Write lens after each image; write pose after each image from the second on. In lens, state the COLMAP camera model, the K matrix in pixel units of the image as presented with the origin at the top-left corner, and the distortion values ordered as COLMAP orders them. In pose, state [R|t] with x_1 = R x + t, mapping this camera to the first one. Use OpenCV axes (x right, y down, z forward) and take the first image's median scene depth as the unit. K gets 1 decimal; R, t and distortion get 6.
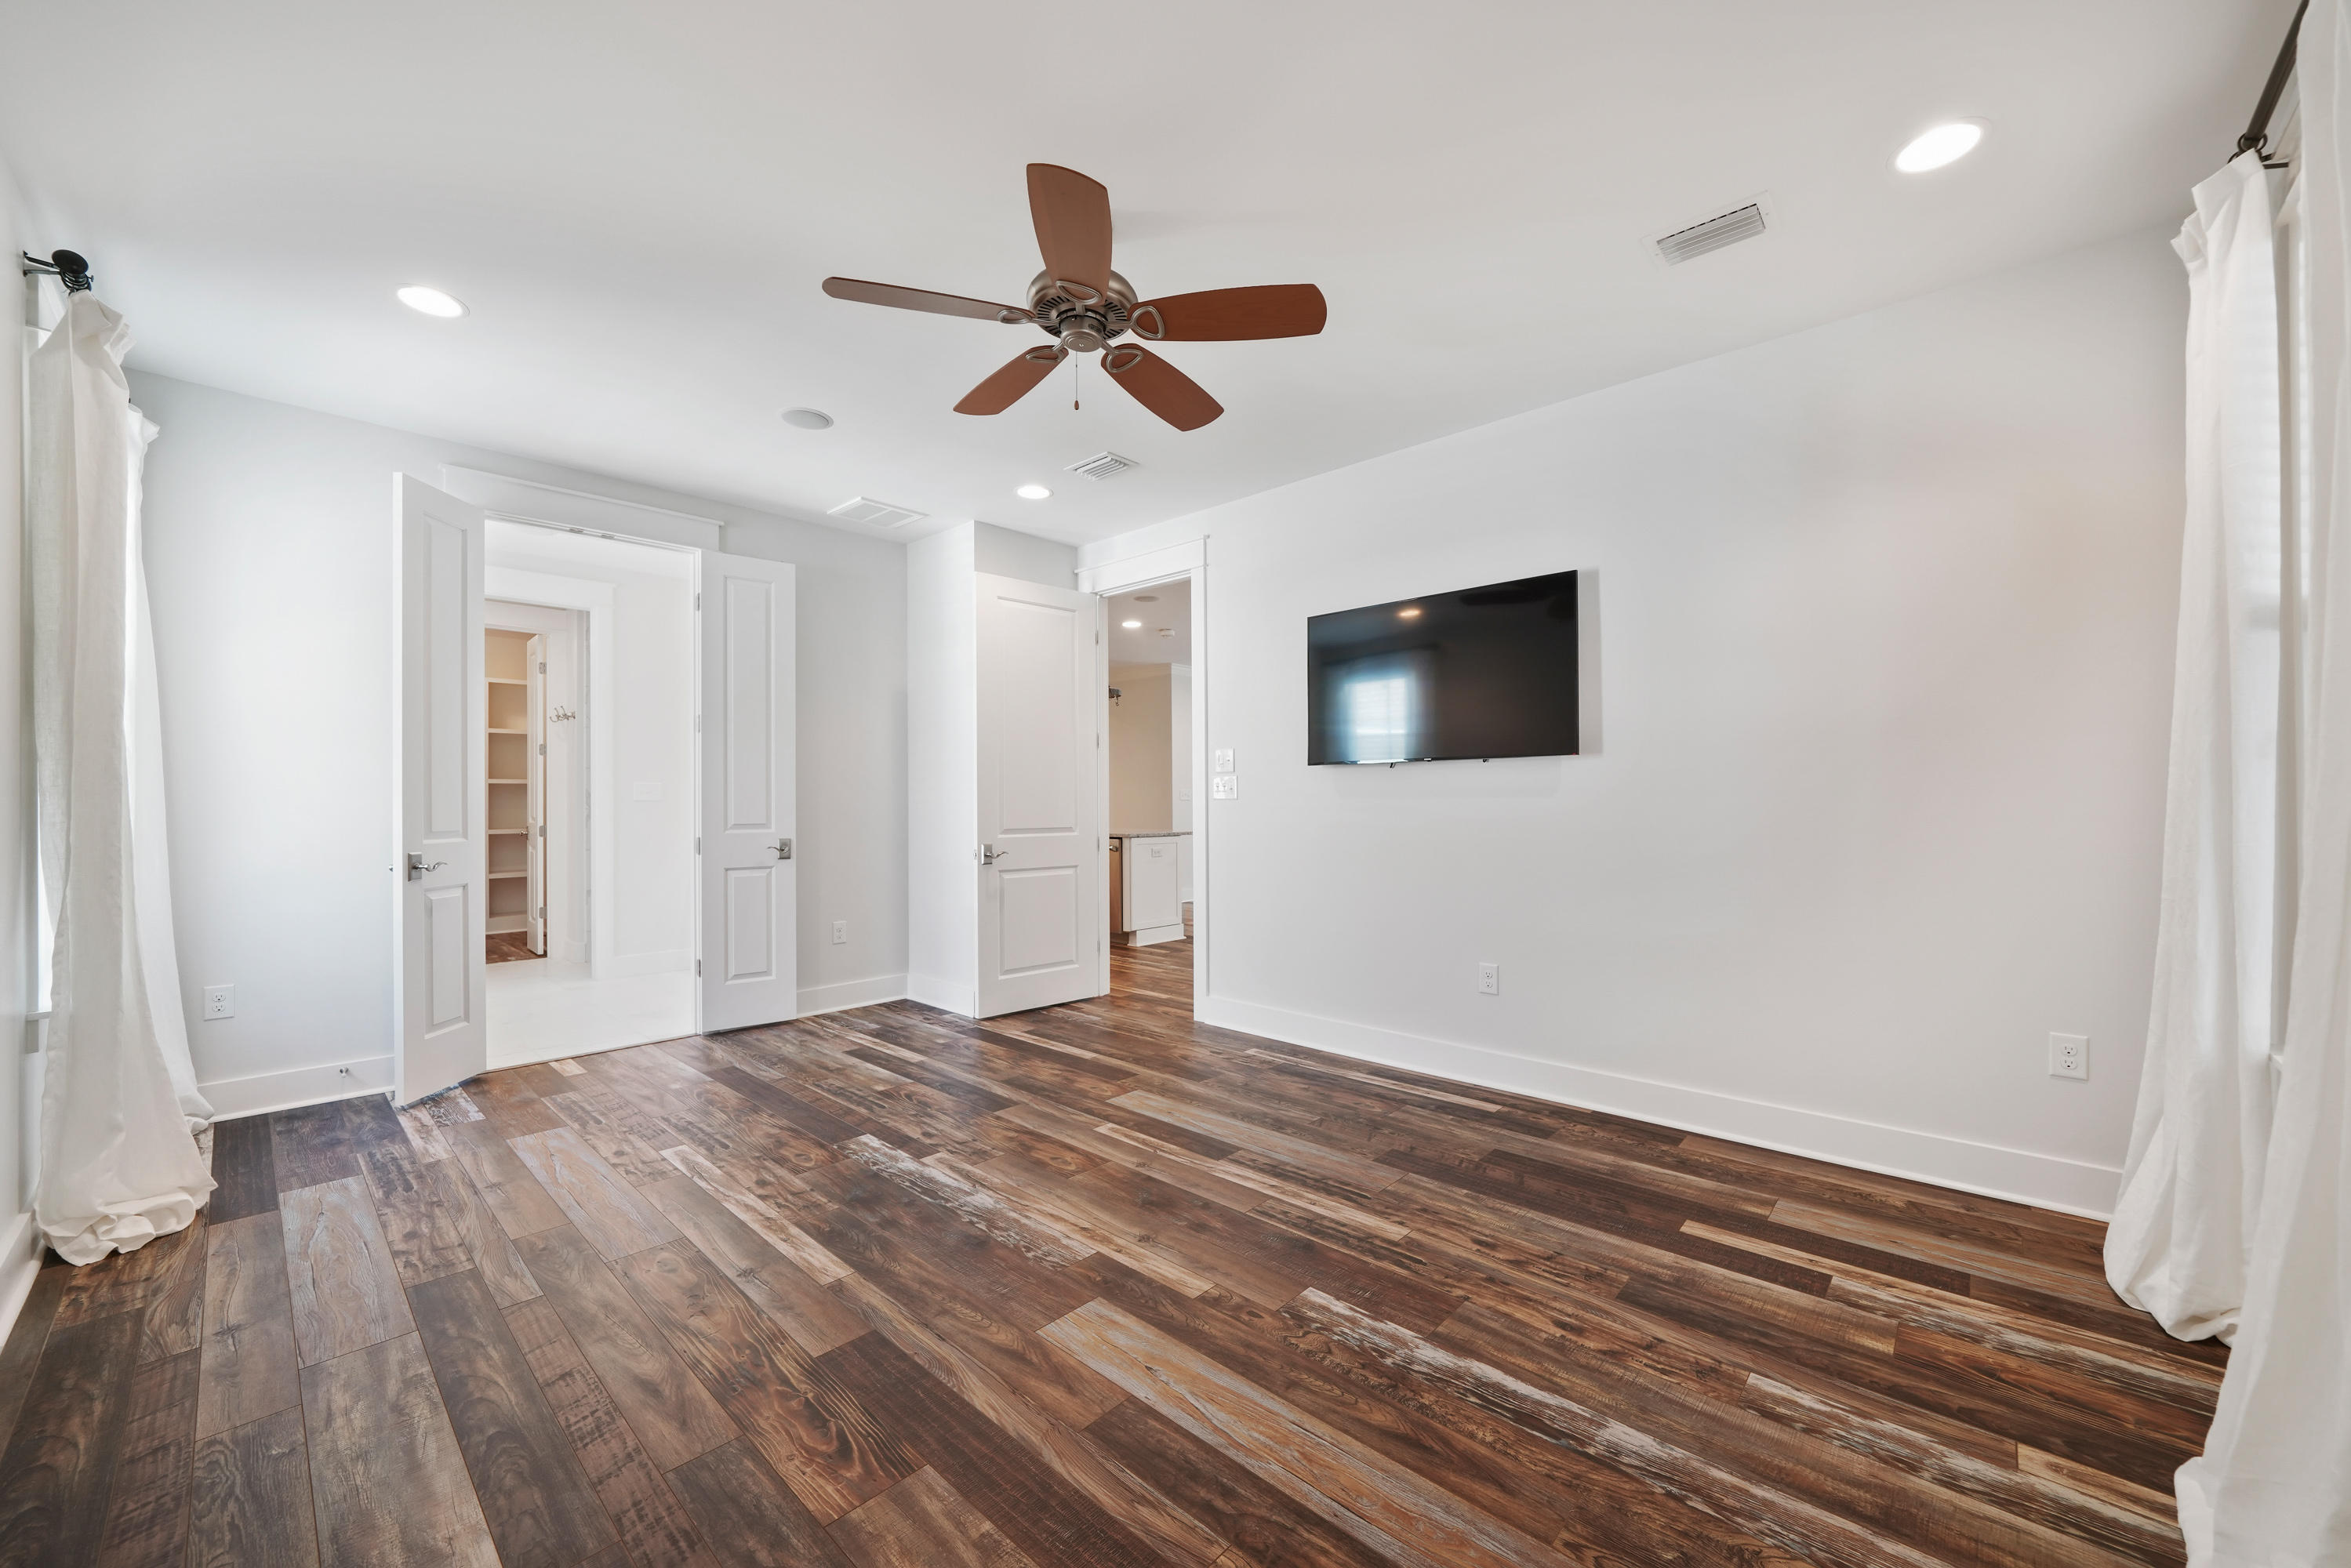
lens RADIAL K [[876.7, 0, 1164.5], [0, 876.7, 800.6], [0, 0, 1]] dist [-0.010460, 0.000292]
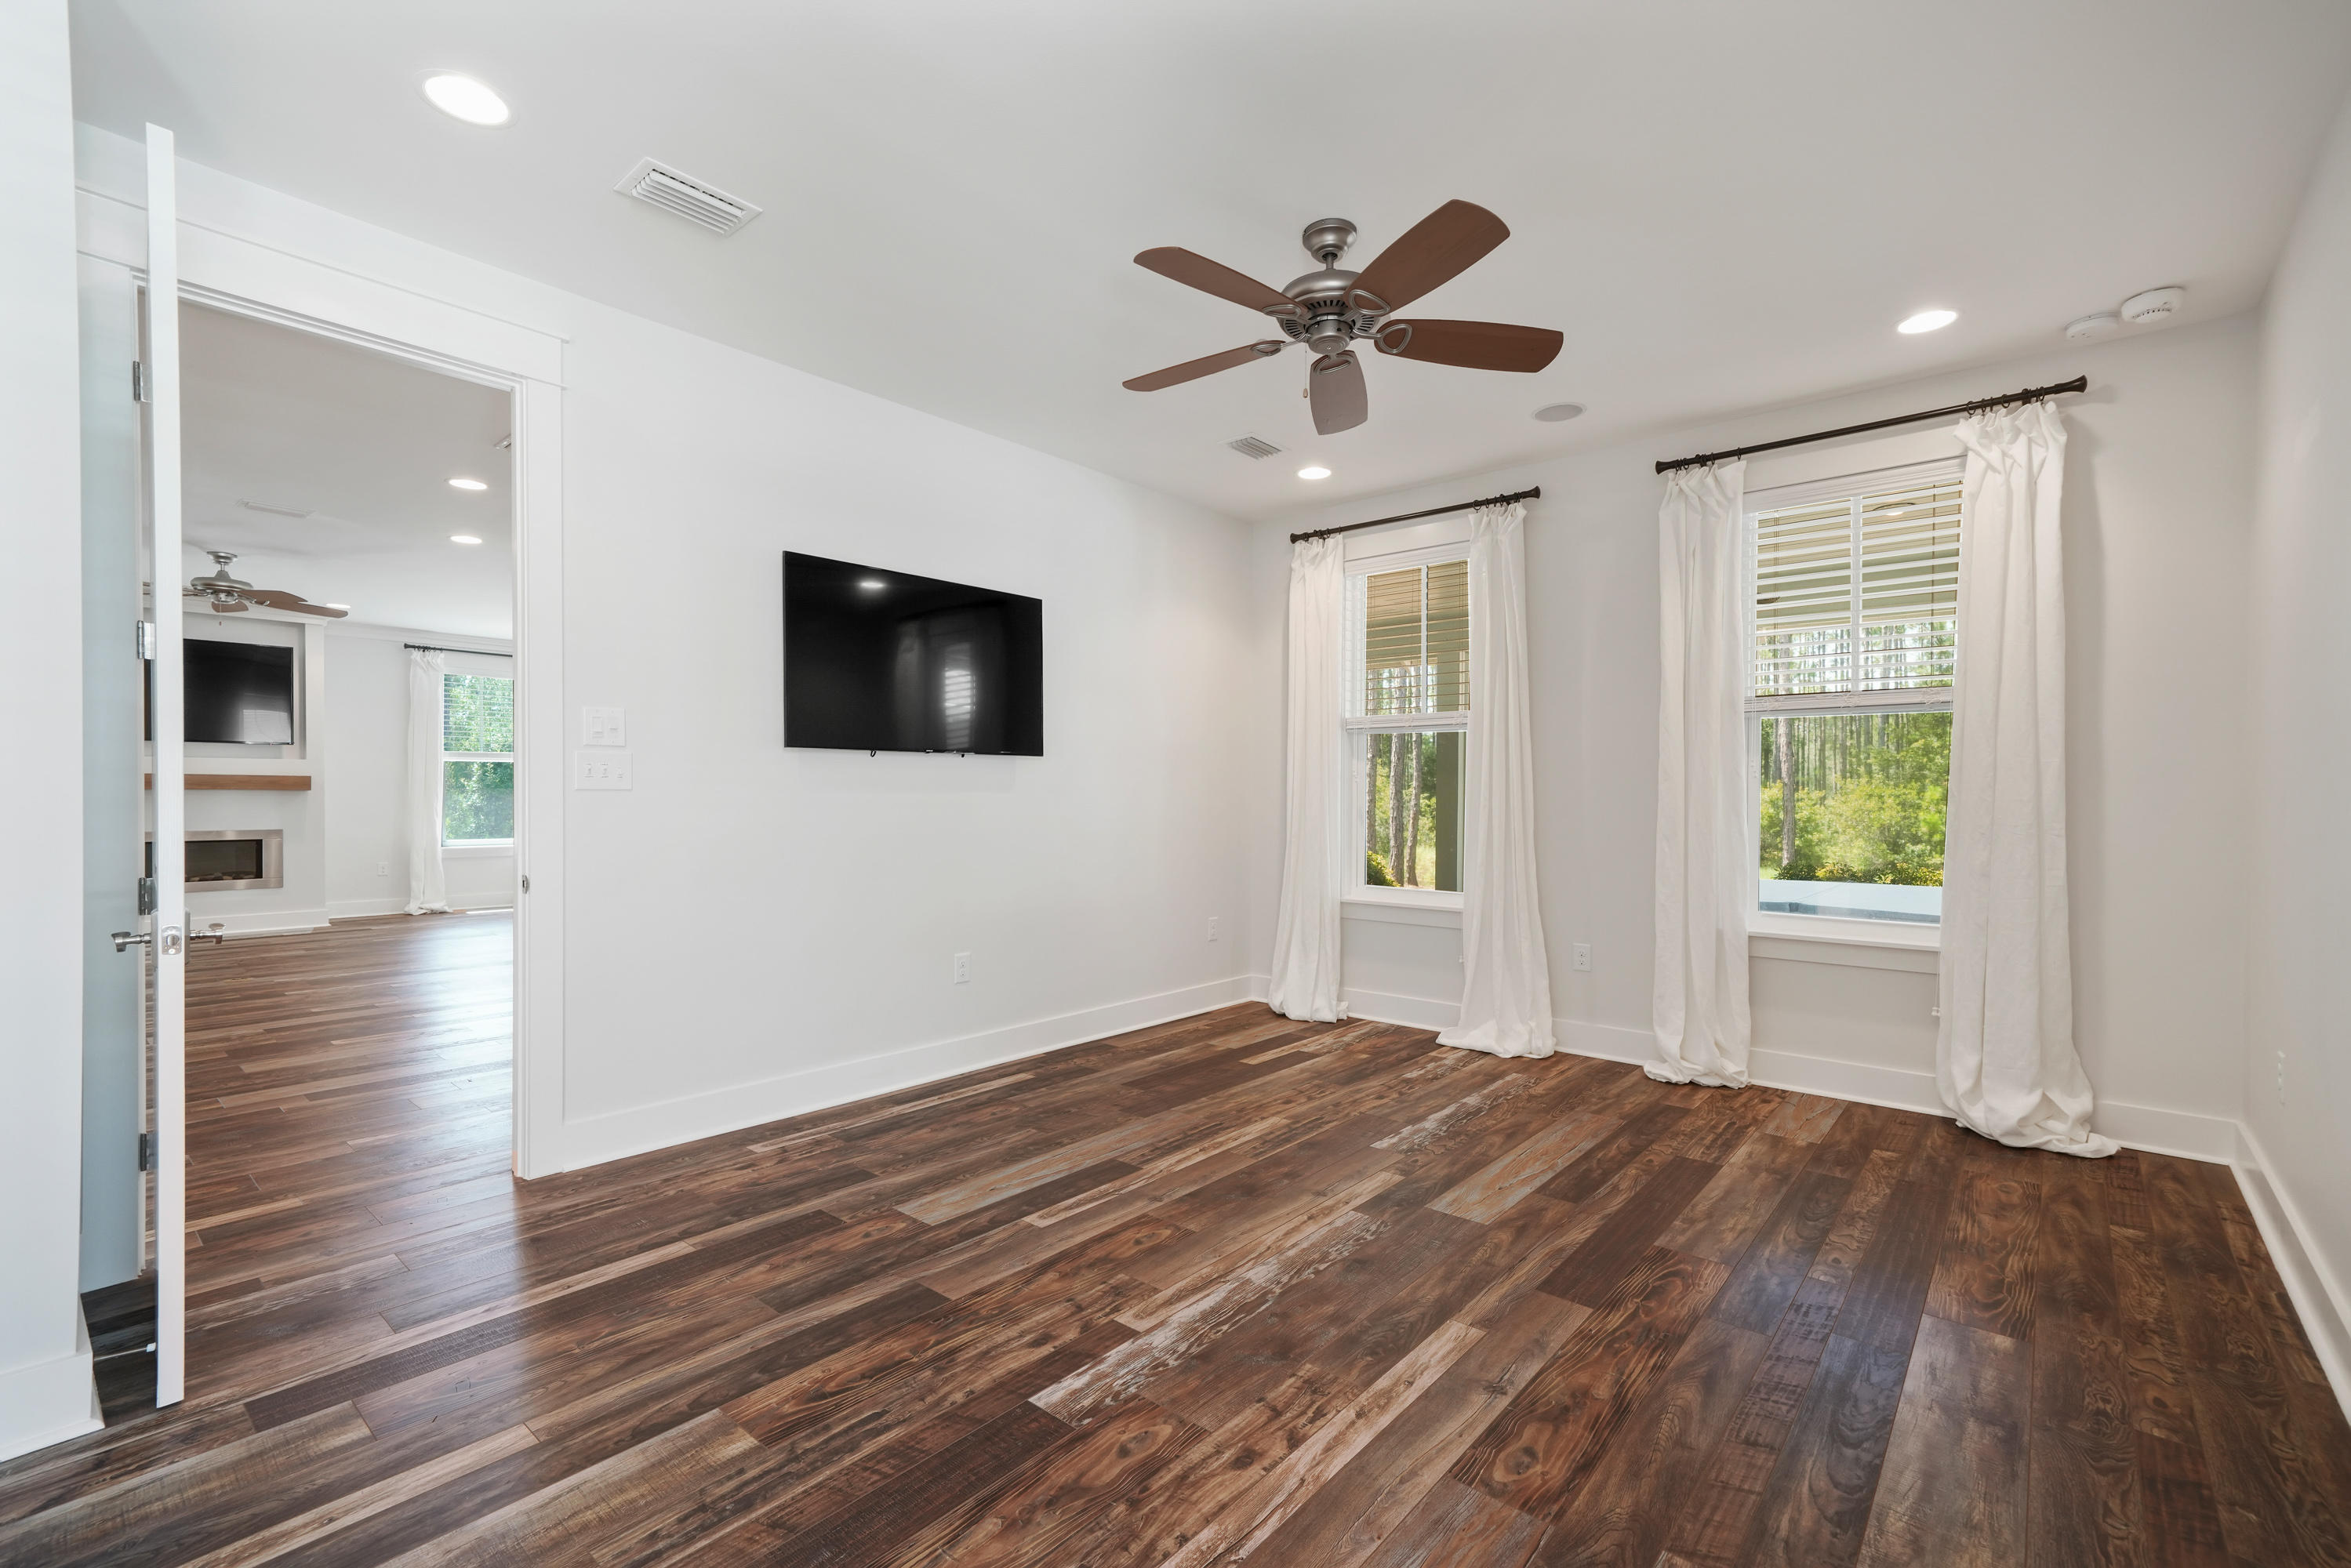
lens RADIAL K [[1006.2, 0, 1175.1], [0, 1006.2, 730.9], [0, 0, 1]] dist [0.002004, 0.000931]
pose [[-0.031143, 0.068679, 0.997153, -1.064588], [-0.003434, 0.997623, -0.068819, 0.006698], [-0.999509, -0.005568, -0.030833, 0.989149]]
